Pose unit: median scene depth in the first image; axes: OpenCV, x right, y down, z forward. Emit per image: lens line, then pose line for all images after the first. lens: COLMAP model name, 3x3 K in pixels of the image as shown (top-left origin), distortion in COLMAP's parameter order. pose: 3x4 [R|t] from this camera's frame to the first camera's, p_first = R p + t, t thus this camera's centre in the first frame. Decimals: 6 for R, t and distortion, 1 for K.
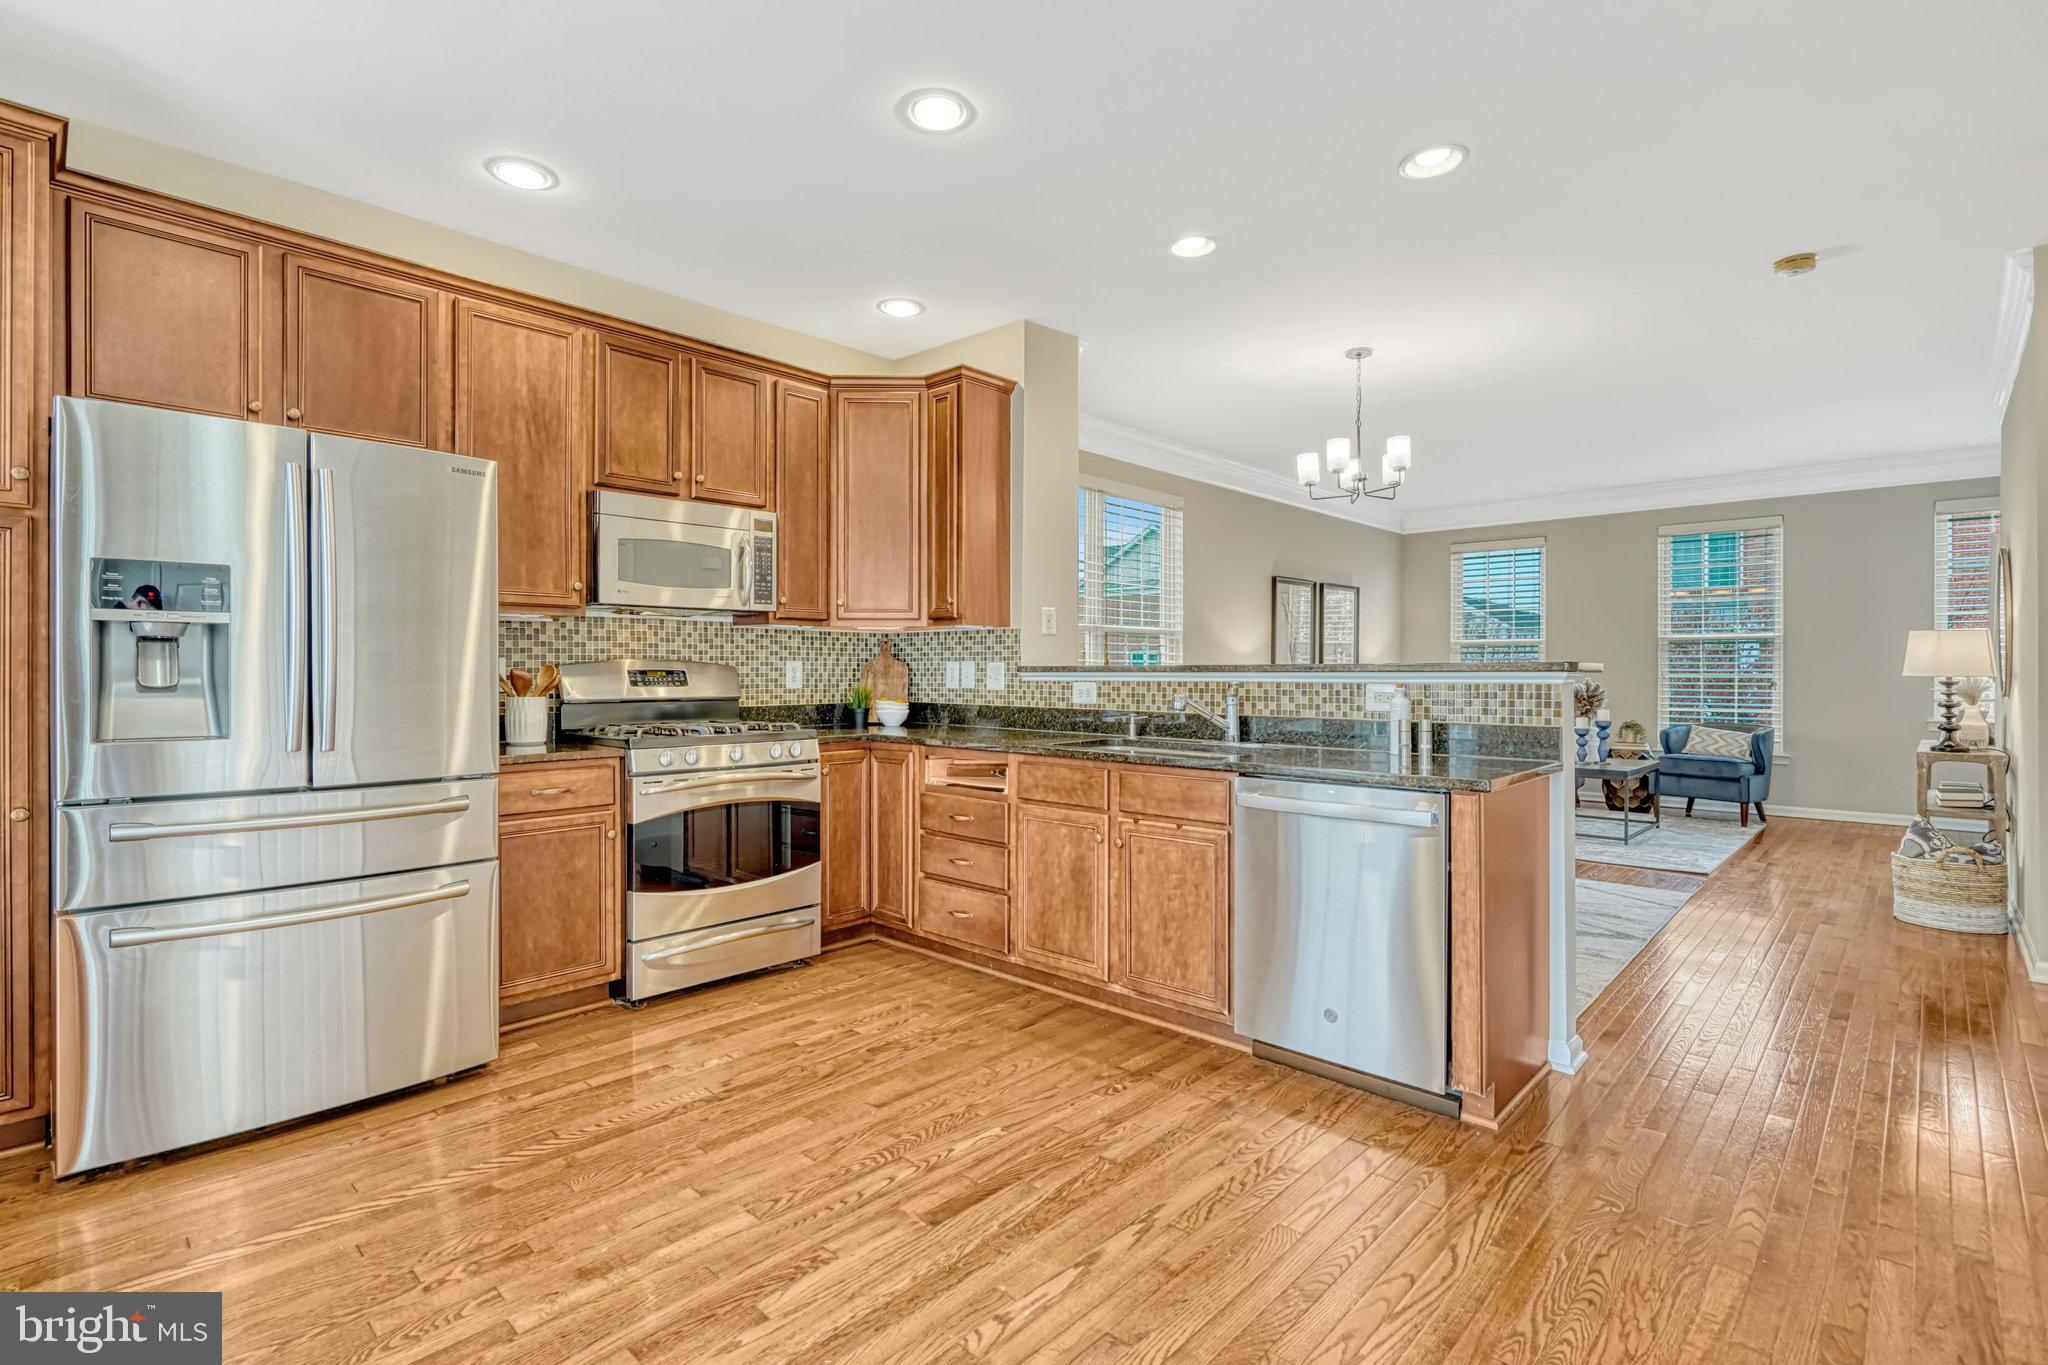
lens RADIAL K [[968.3, 0, 1021.3], [0, 968.3, 666.0], [0, 0, 1]] dist [0.000554, 0.000095]
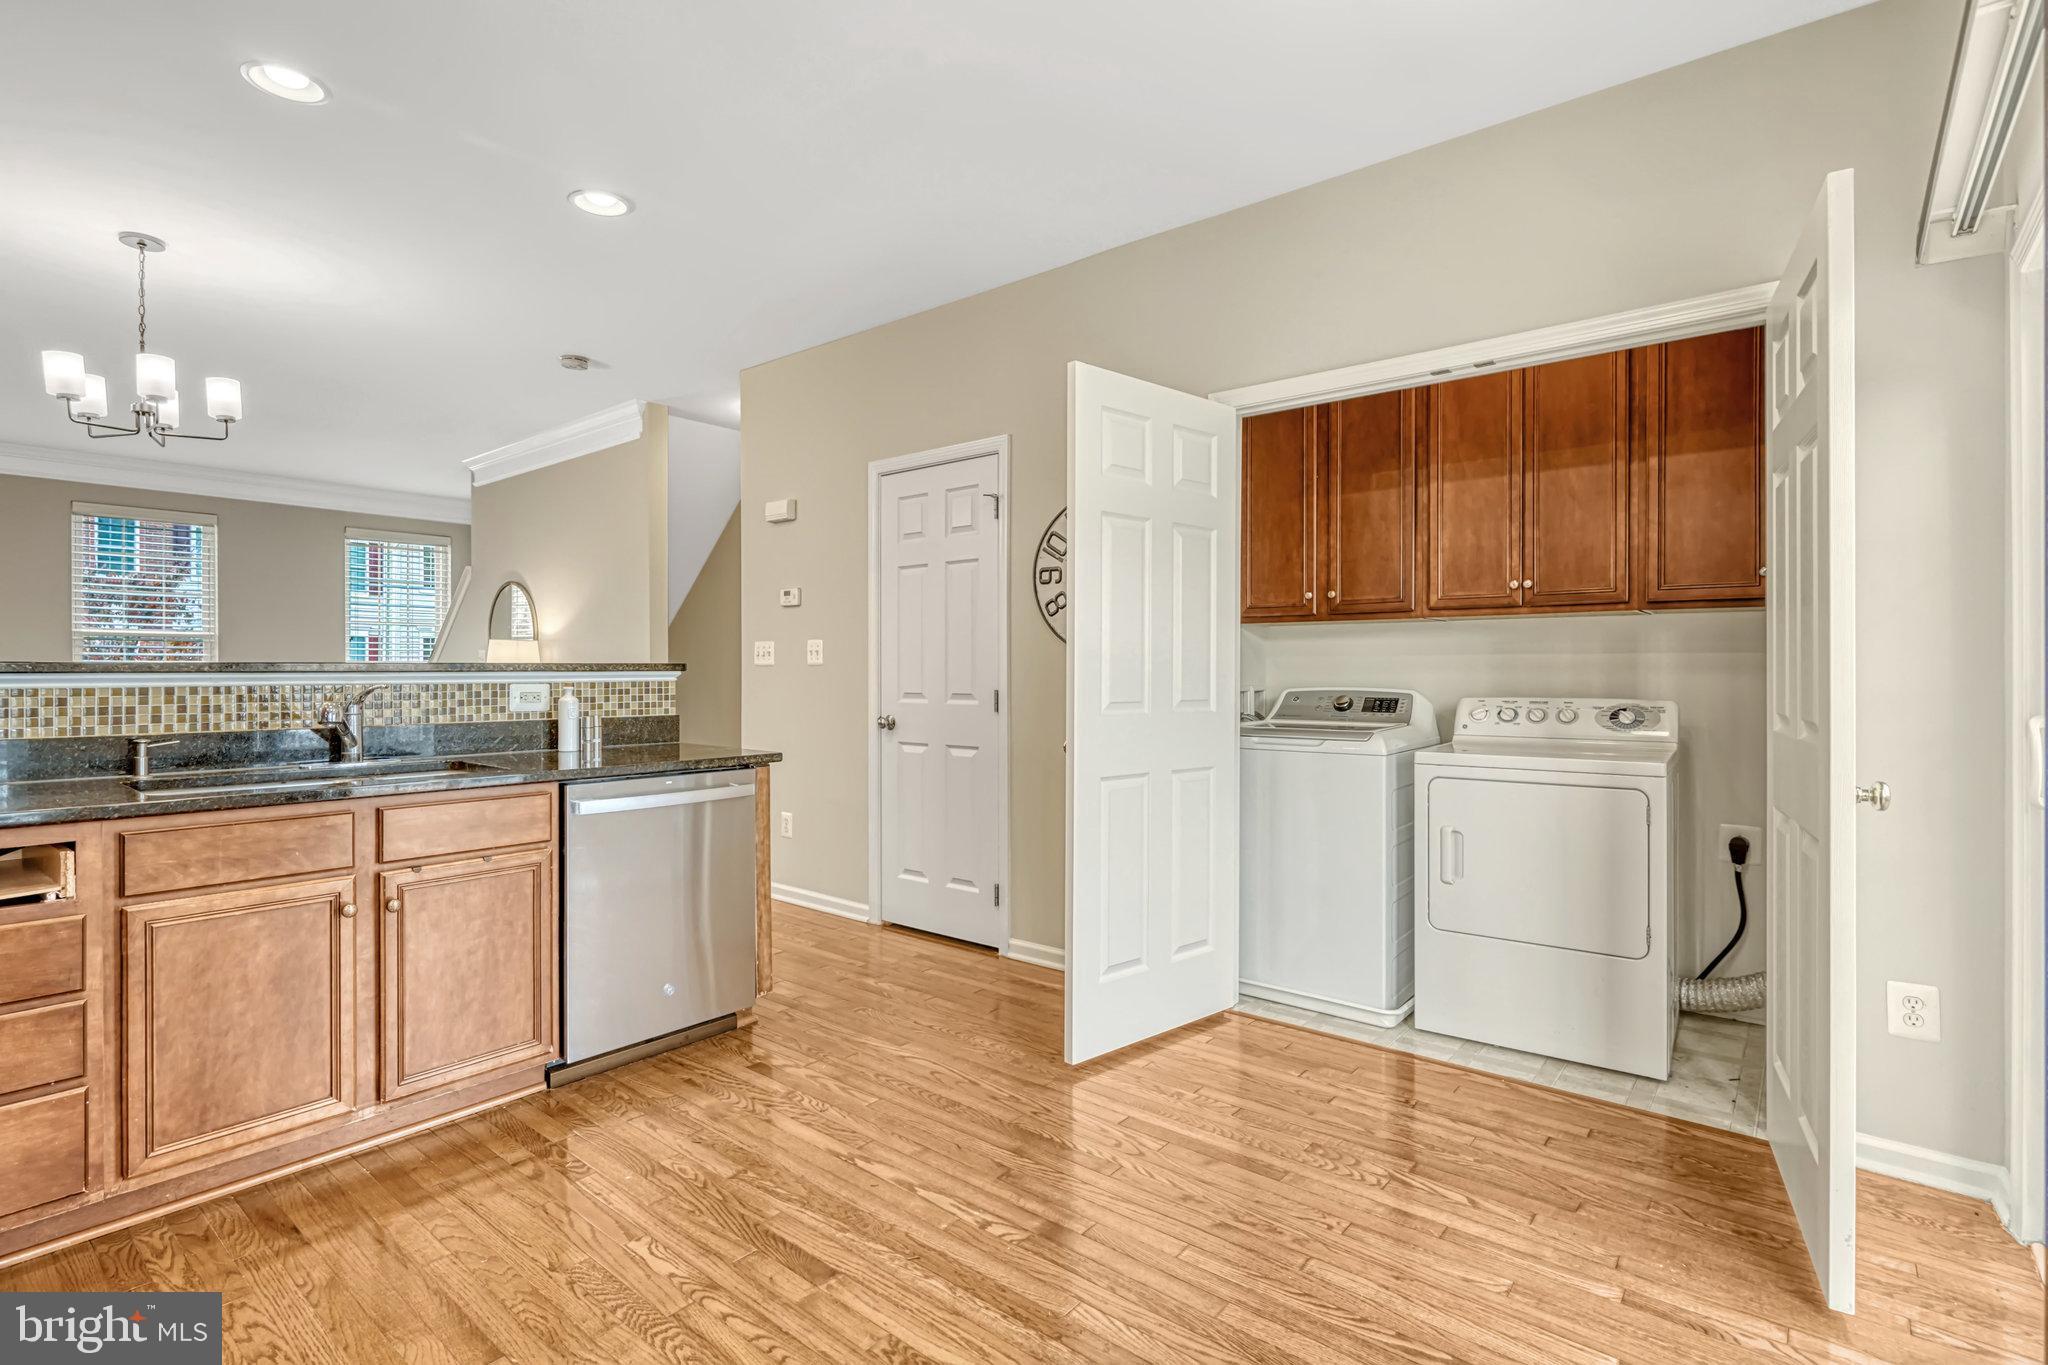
lens RADIAL K [[968.3, 0, 1021.3], [0, 968.3, 666.0], [0, 0, 1]] dist [0.000554, 0.000095]
pose [[-0.068032, 0.003565, 0.997677, -0.704771], [-0.004009, 0.999985, -0.003847, 0.002497], [-0.997675, -0.004261, -0.068016, 0.614024]]
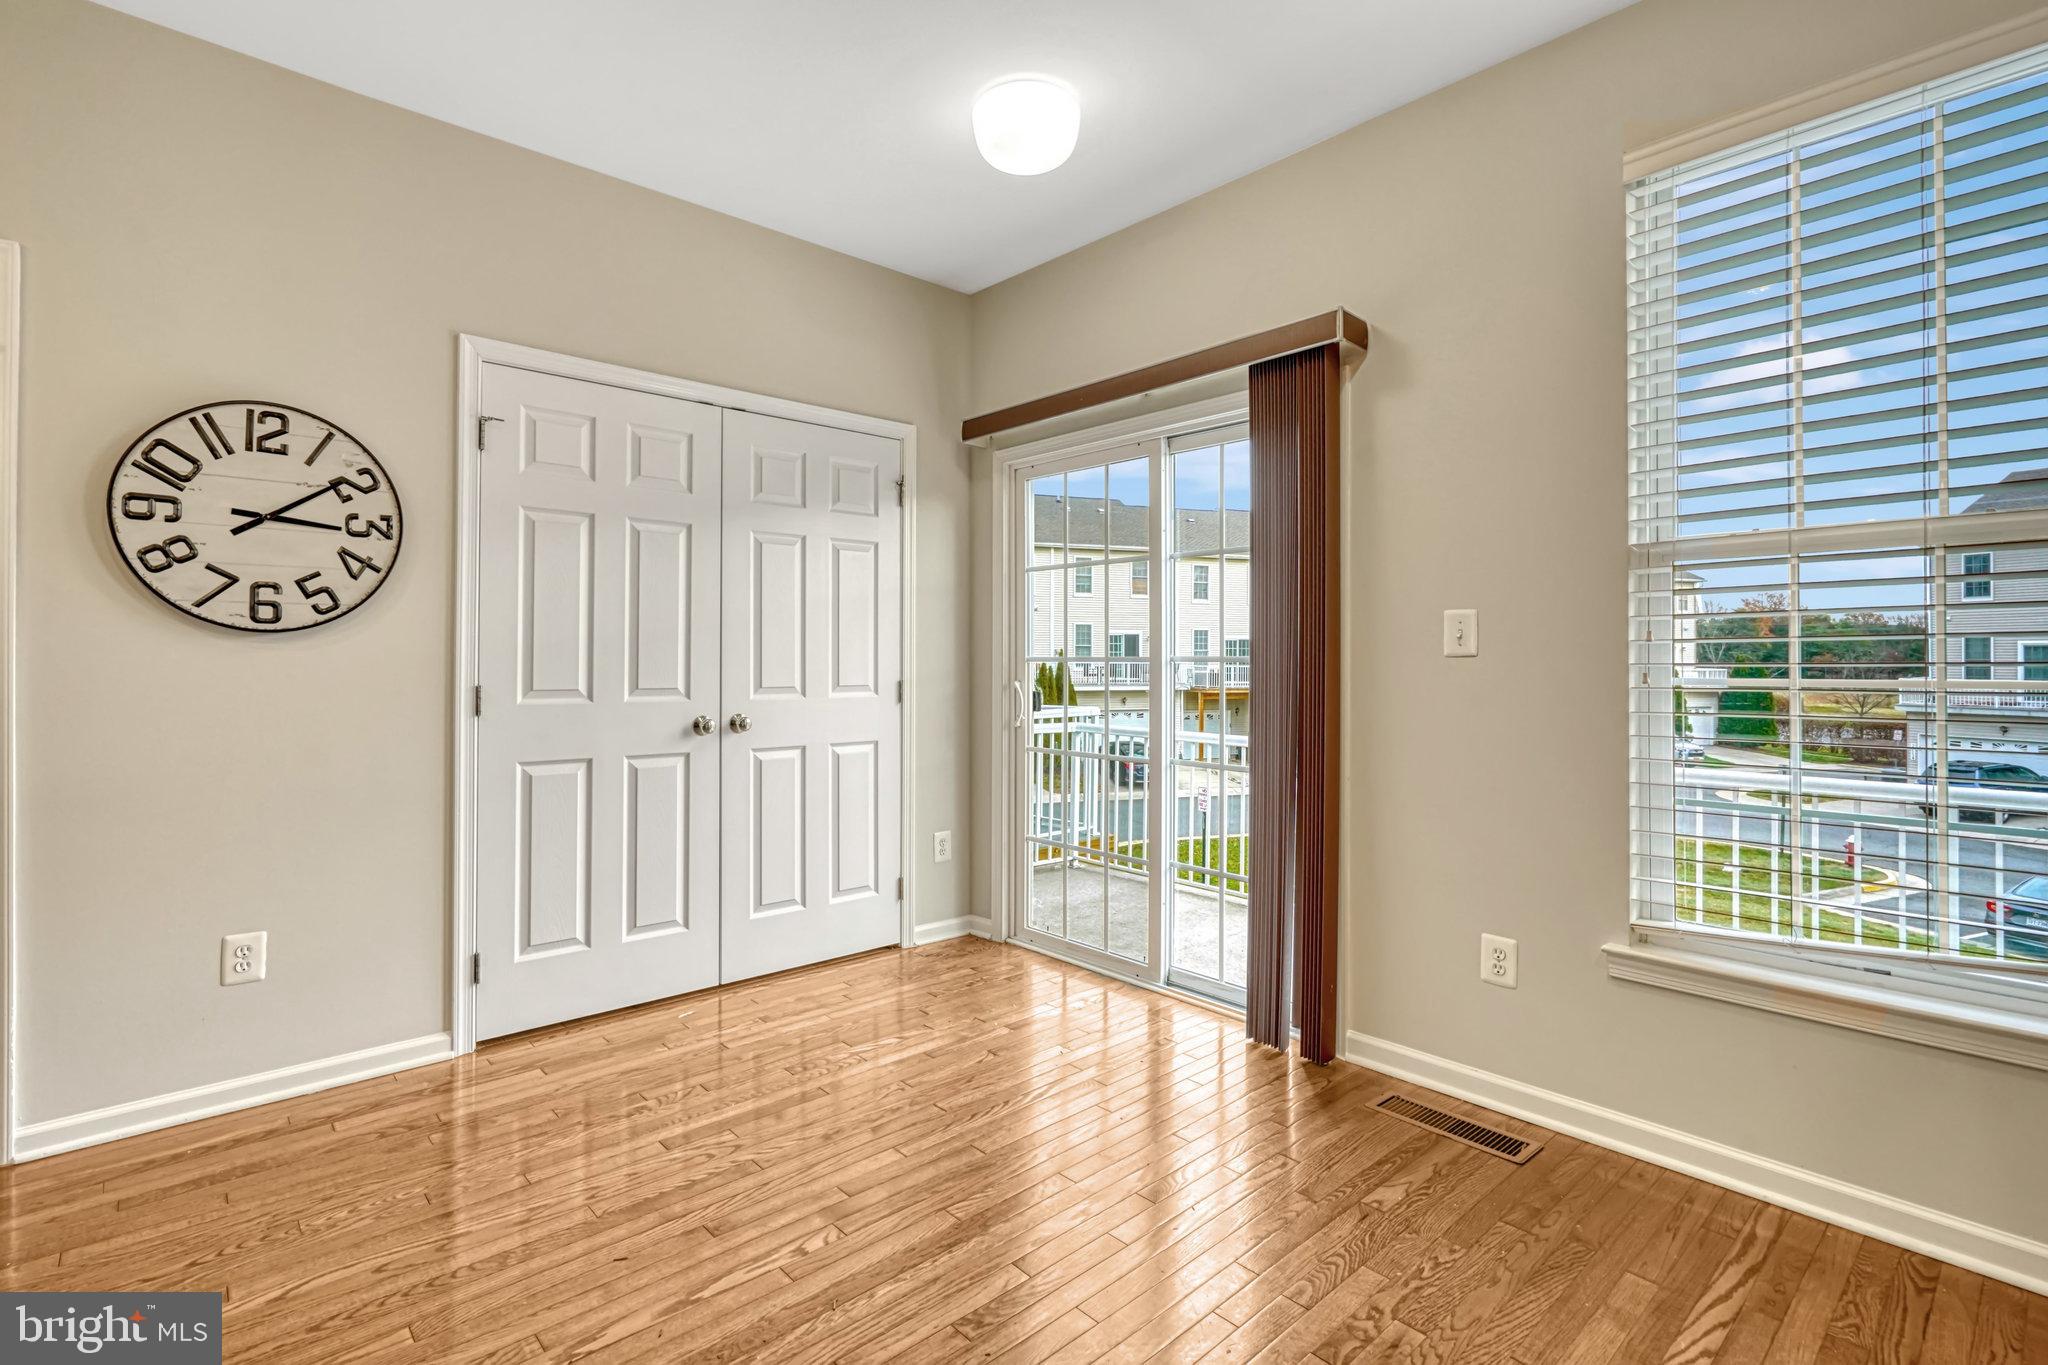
lens RADIAL K [[949.6, 0, 1009.3], [0, 949.6, 654.1], [0, 0, 1]] dist [0.000371, 0.000038]
pose [[-0.995829, -0.002641, 0.091201, -0.207630], [-0.003513, 0.999950, -0.009393, 0.004738], [-0.091172, -0.009674, -0.995788, 1.214375]]
